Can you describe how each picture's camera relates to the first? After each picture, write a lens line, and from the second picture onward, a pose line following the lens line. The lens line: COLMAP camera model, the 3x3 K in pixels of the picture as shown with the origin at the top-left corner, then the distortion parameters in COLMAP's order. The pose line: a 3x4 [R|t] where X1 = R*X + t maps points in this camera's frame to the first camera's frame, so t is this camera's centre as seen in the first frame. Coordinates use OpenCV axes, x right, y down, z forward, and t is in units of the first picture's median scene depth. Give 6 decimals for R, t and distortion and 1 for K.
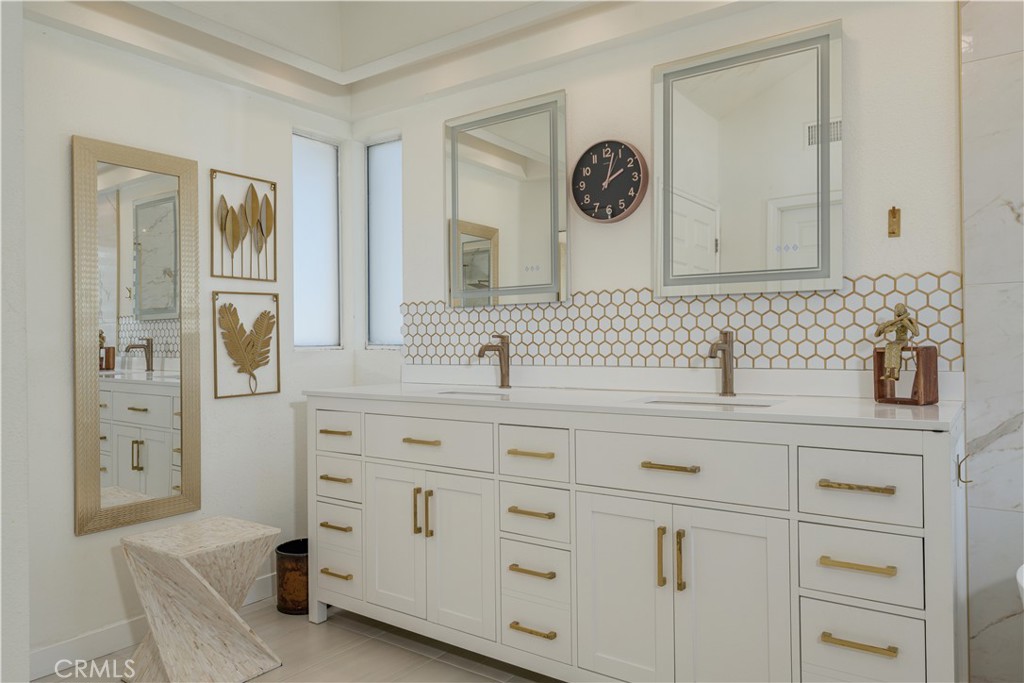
lens RADIAL K [[625.9, 0, 512.8], [0, 625.9, 342.6], [0, 0, 1]] dist [0.001938, 0.001397]
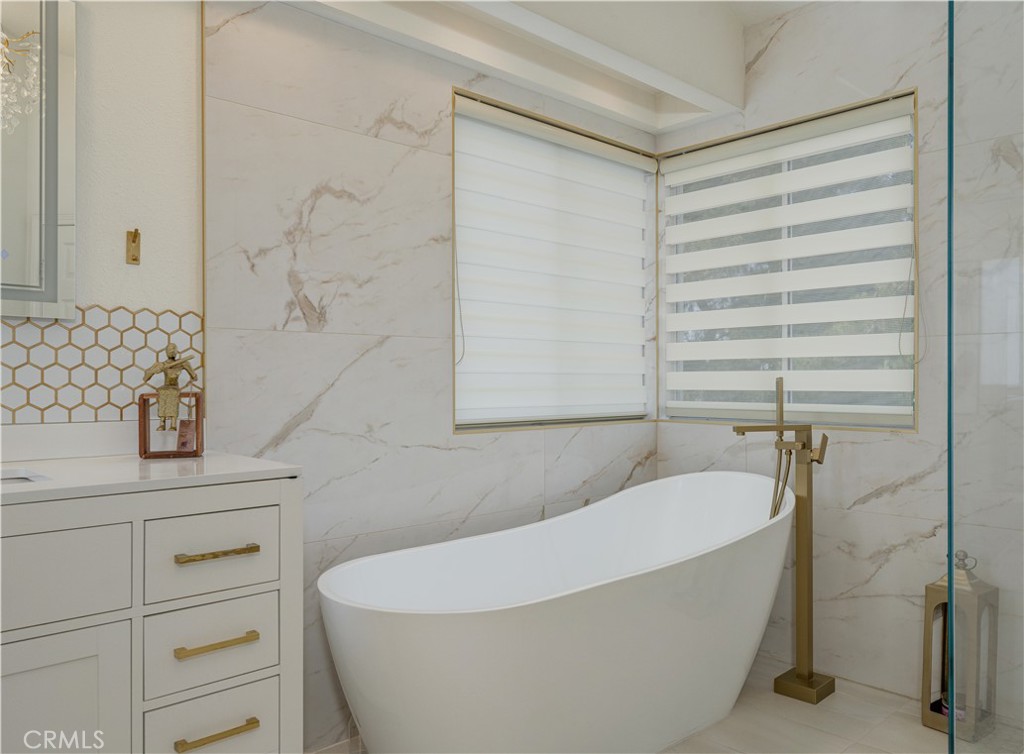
lens RADIAL K [[762.4, 0, 513.1], [0, 762.4, 378.9], [0, 0, 1]] dist [0.001835, 0.000348]
pose [[0.248199, 0.012449, 0.968629, -0.291175], [-0.001896, 0.999922, -0.012365, -0.000322], [-0.968707, 0.001232, 0.248203, 0.259699]]
